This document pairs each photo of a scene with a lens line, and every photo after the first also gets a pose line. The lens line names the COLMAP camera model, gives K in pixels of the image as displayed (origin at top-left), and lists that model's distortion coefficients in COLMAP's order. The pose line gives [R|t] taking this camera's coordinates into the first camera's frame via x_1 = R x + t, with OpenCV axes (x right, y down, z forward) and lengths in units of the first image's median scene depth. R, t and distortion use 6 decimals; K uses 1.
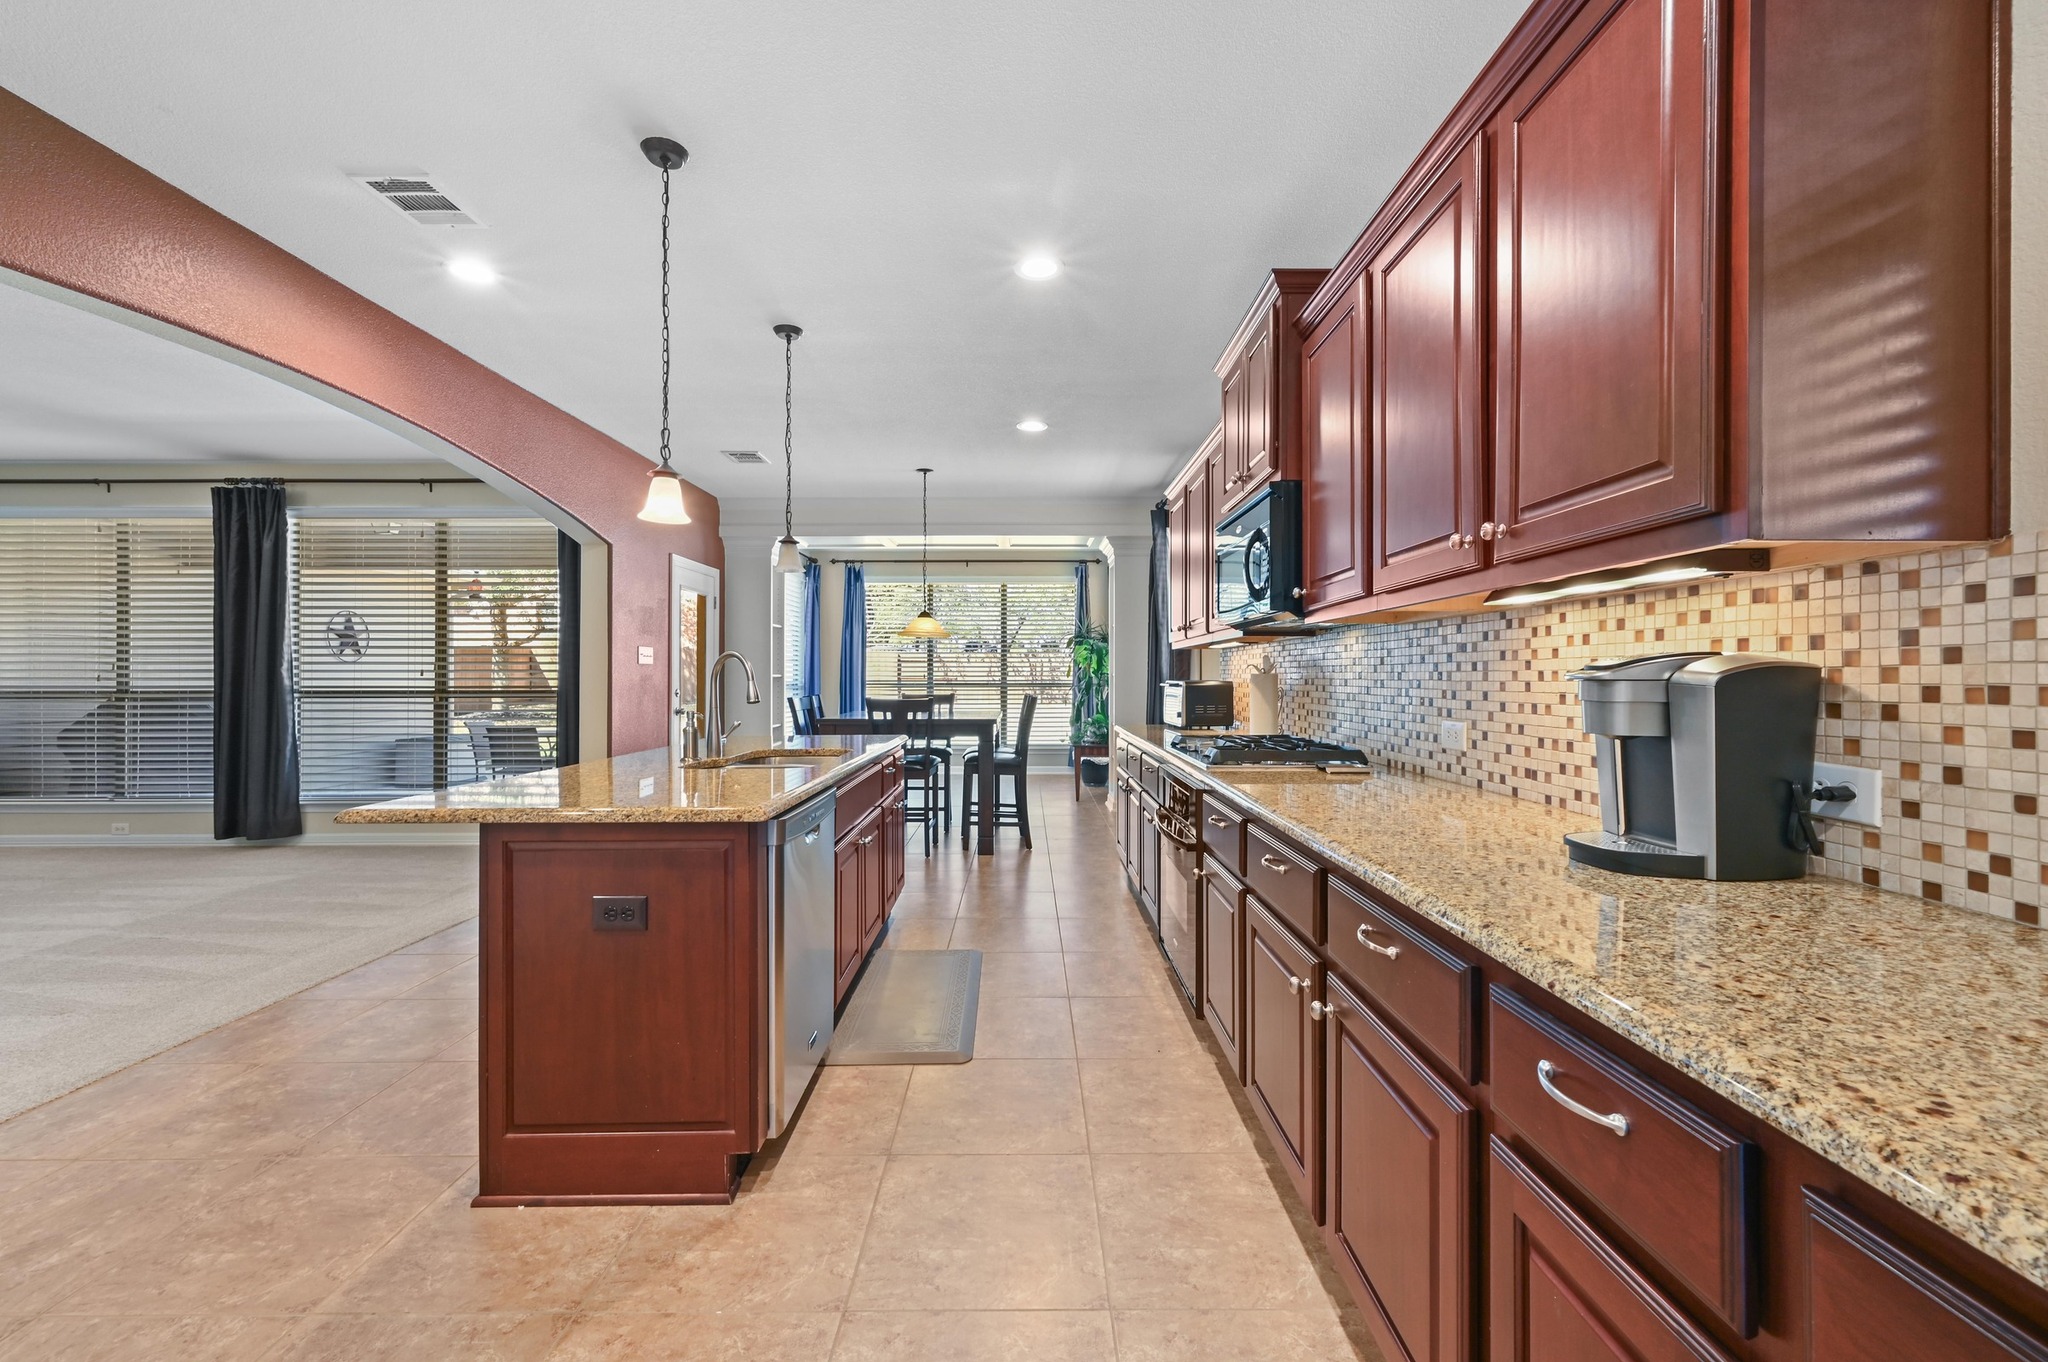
lens RADIAL K [[818.4, 0, 1037.9], [0, 818.4, 669.7], [0, 0, 1]] dist [0.000200, 0.000339]
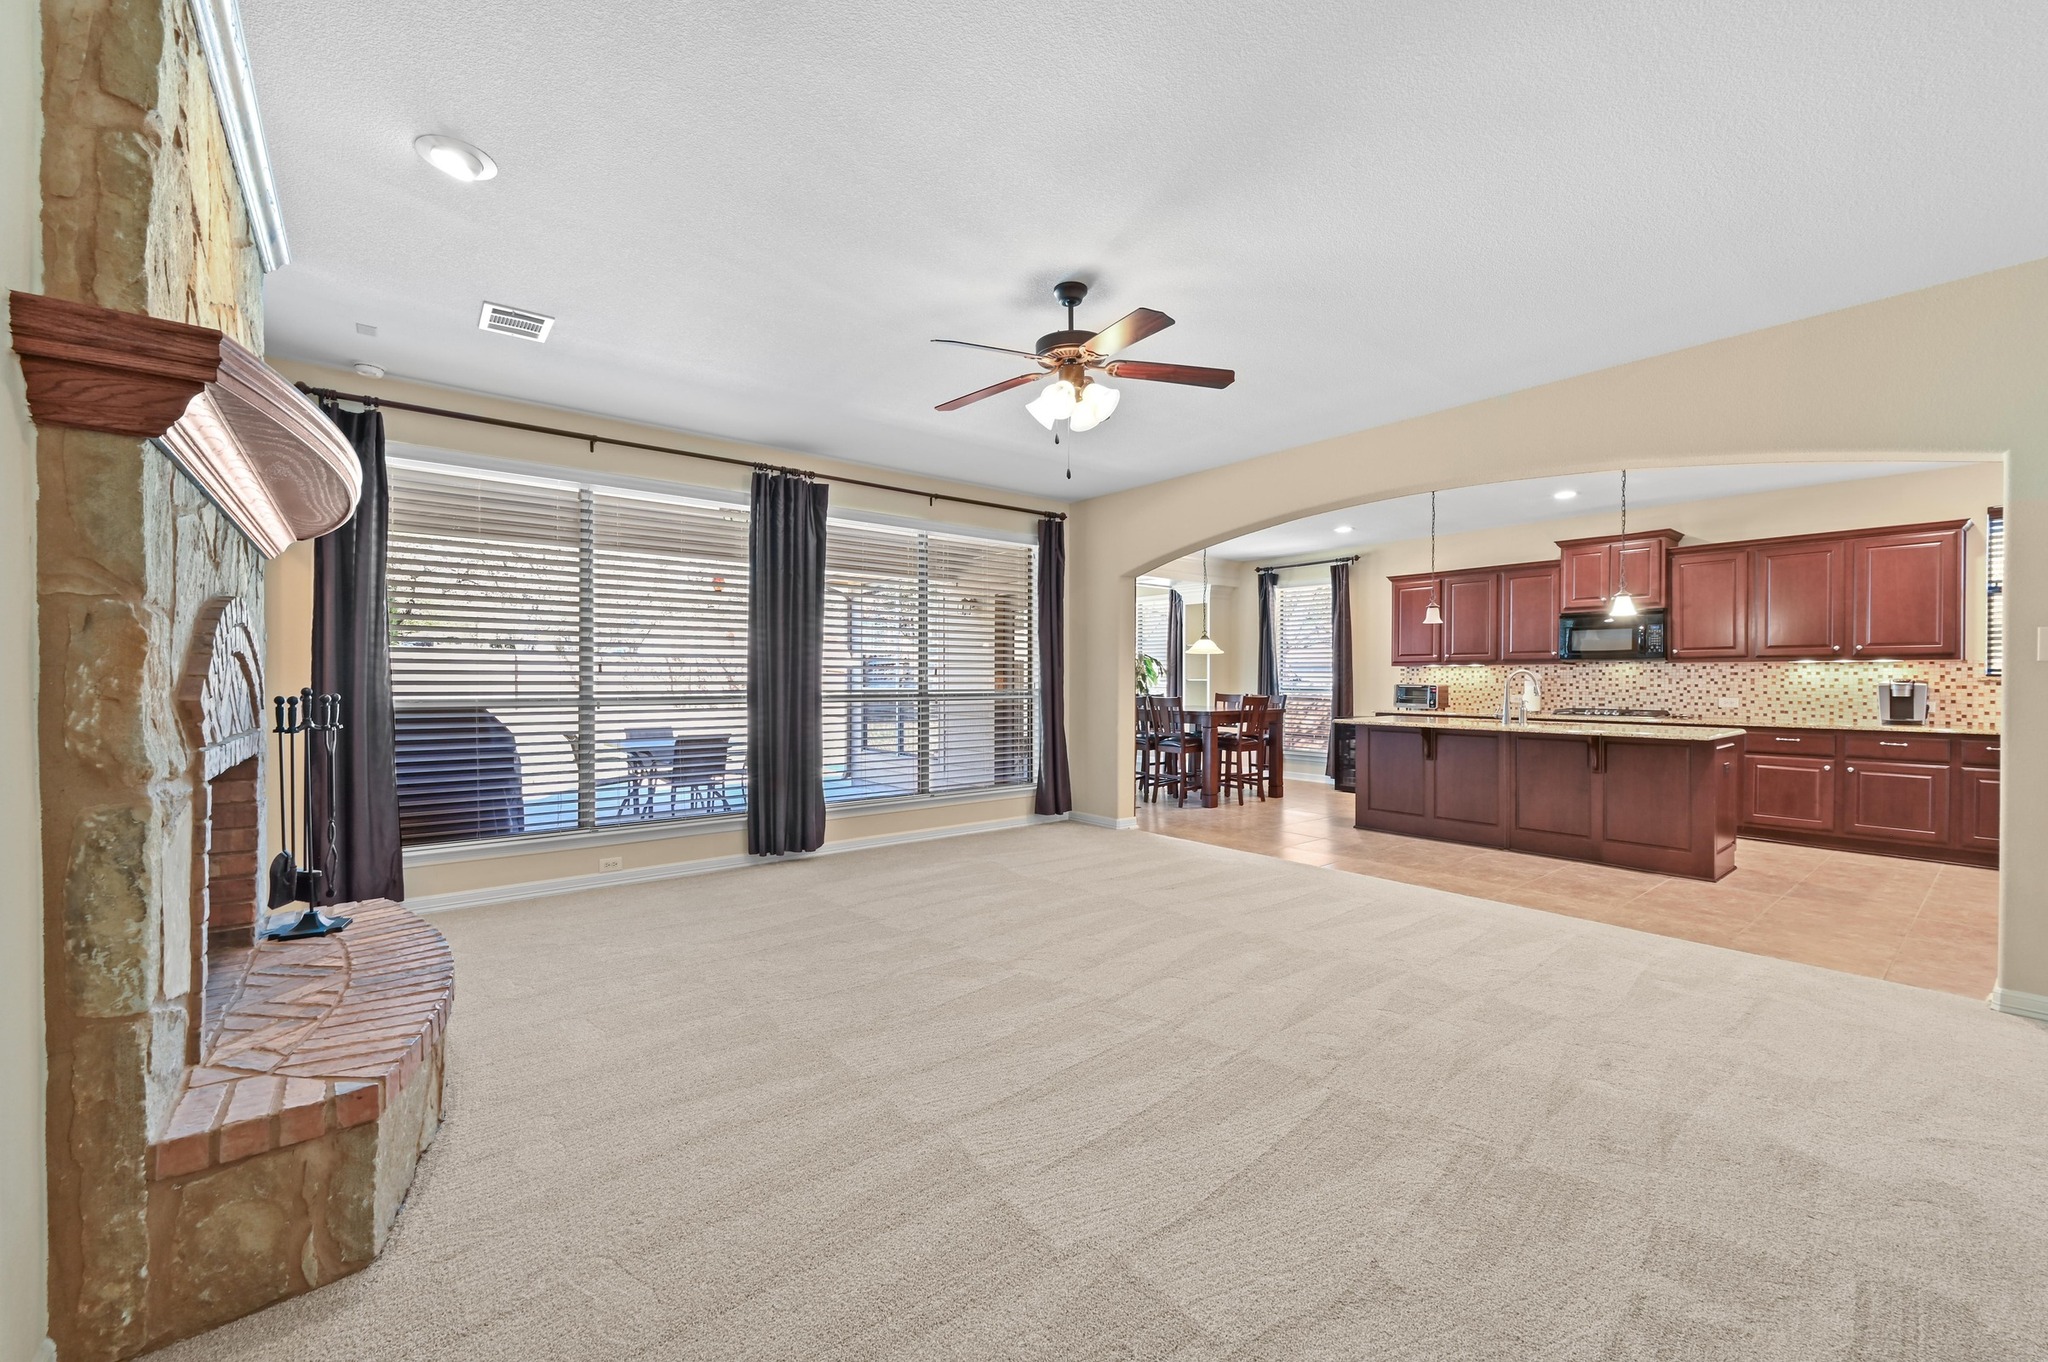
lens RADIAL K [[818.4, 0, 1023.2], [0, 818.4, 684.8], [0, 0, 1]] dist [0.000200, 0.000339]
pose [[0.784533, -0.001557, 0.620085, -3.809952], [-0.008711, 0.999871, 0.013531, -0.003901], [-0.620025, -0.016017, 0.784418, 0.282124]]
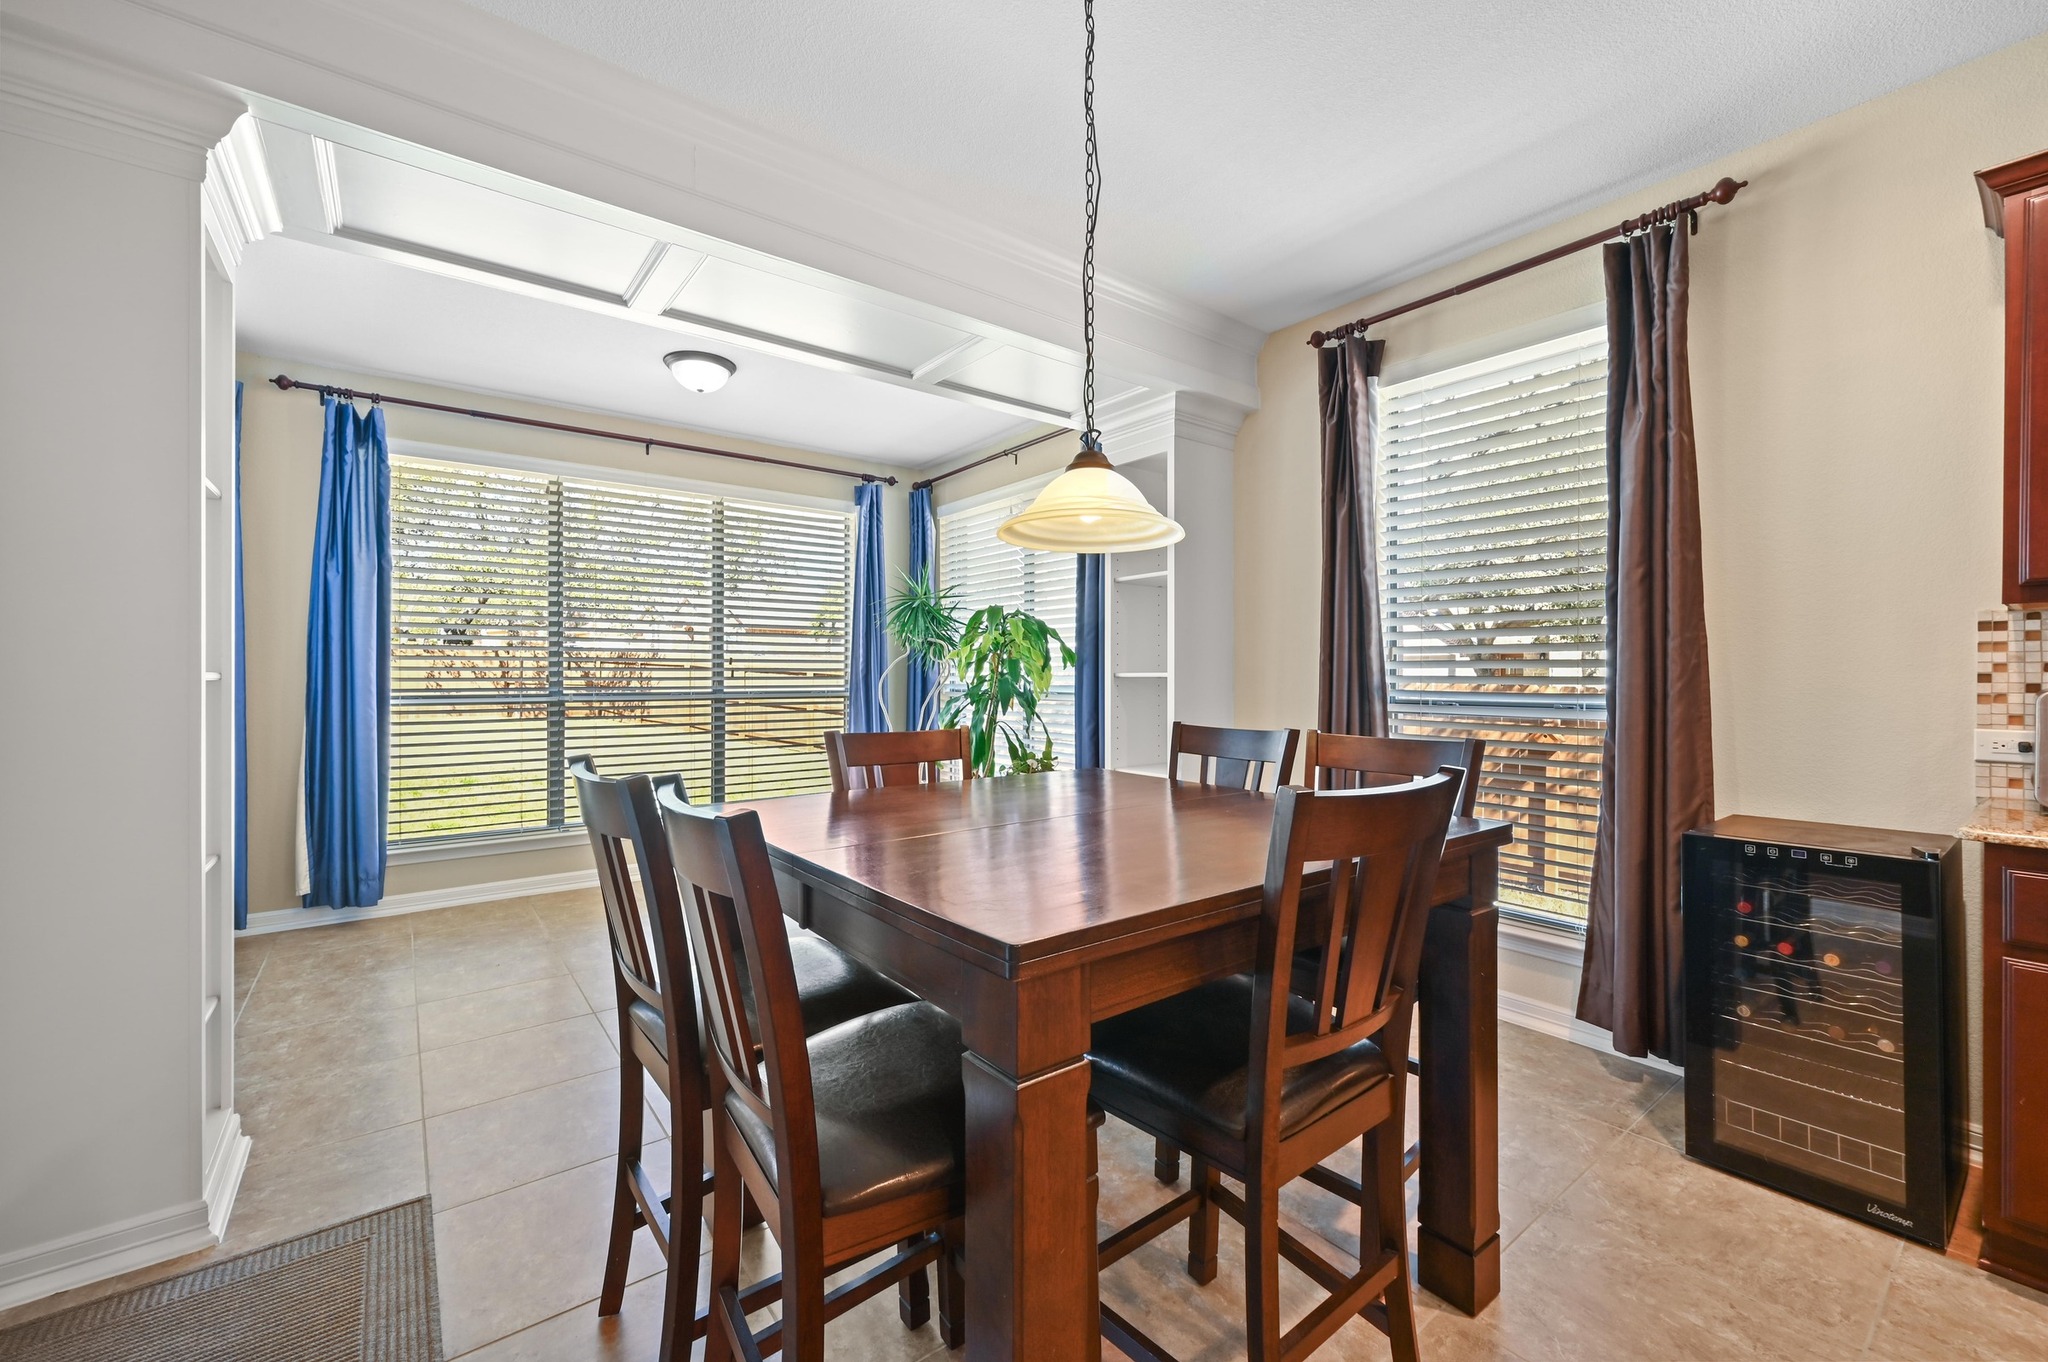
lens RADIAL K [[818.4, 0, 1022.9], [0, 818.4, 678.8], [0, 0, 1]] dist [0.000200, 0.000339]
pose [[0.801509, 0.003822, 0.597971, -0.988762], [-0.009296, 0.999938, 0.006070, 0.026087], [-0.597911, -0.010424, 0.801495, 2.394773]]
